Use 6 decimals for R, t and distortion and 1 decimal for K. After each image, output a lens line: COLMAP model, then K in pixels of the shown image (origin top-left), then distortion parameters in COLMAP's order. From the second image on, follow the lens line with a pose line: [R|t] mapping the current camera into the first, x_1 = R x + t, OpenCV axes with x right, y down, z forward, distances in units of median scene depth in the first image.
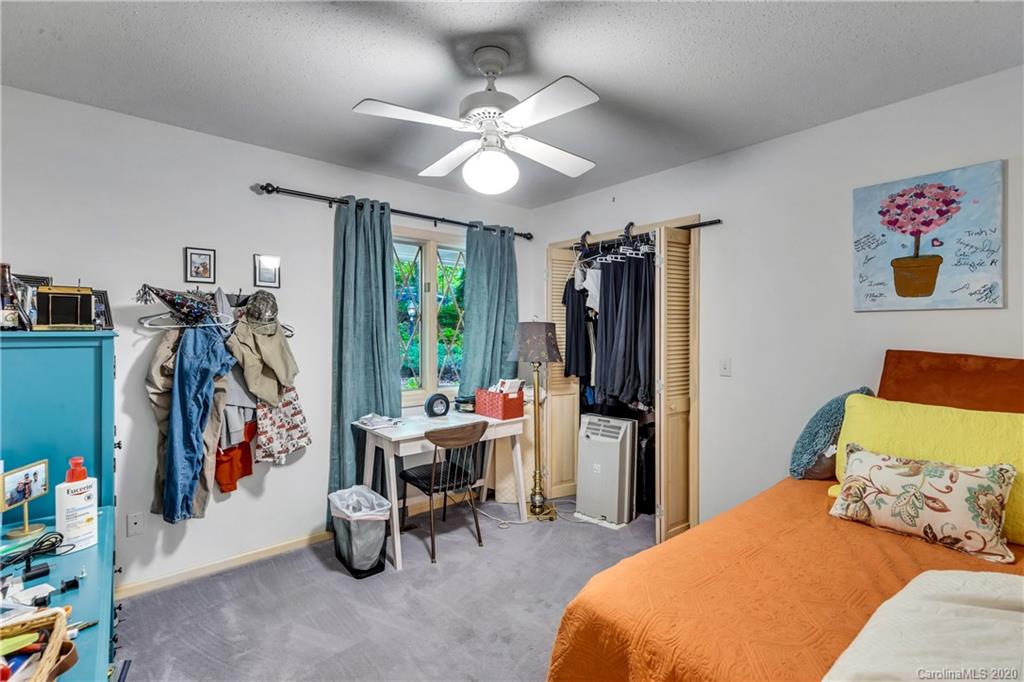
lens RADIAL K [[466.2, 0, 511.3], [0, 466.2, 334.3], [0, 0, 1]] dist [0.000829, 0.000578]
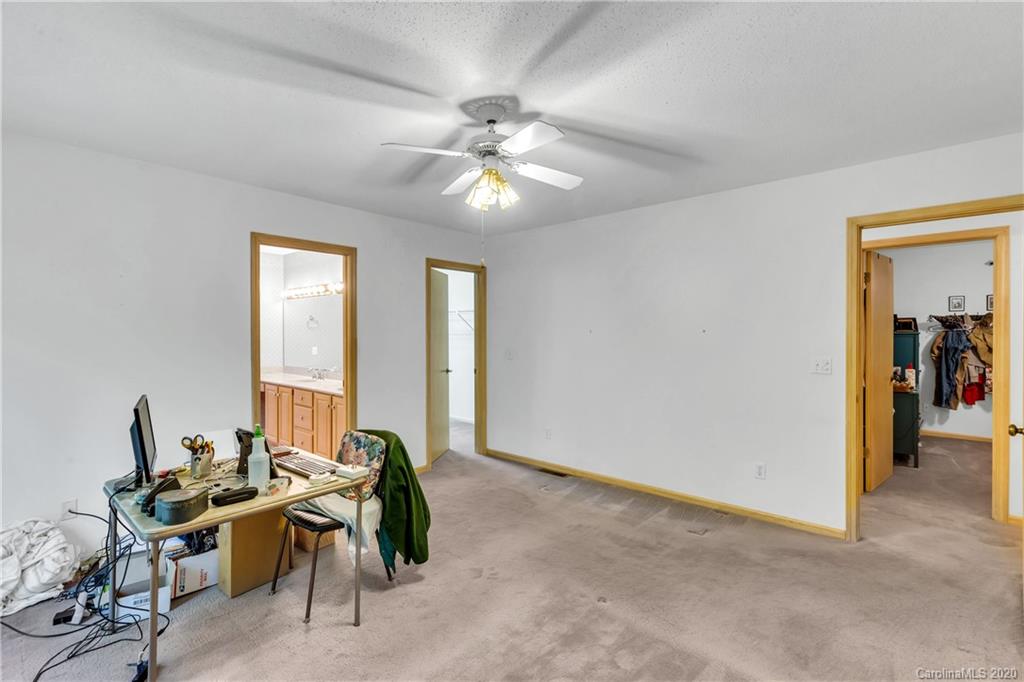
lens RADIAL K [[466.2, 0, 511.3], [0, 466.2, 334.3], [0, 0, 1]] dist [0.000829, 0.000578]
pose [[0.155105, 0.005748, -0.987881, 1.325094], [-0.001758, 0.999983, 0.005542, -0.004640], [0.987896, 0.000877, 0.155113, -1.595604]]
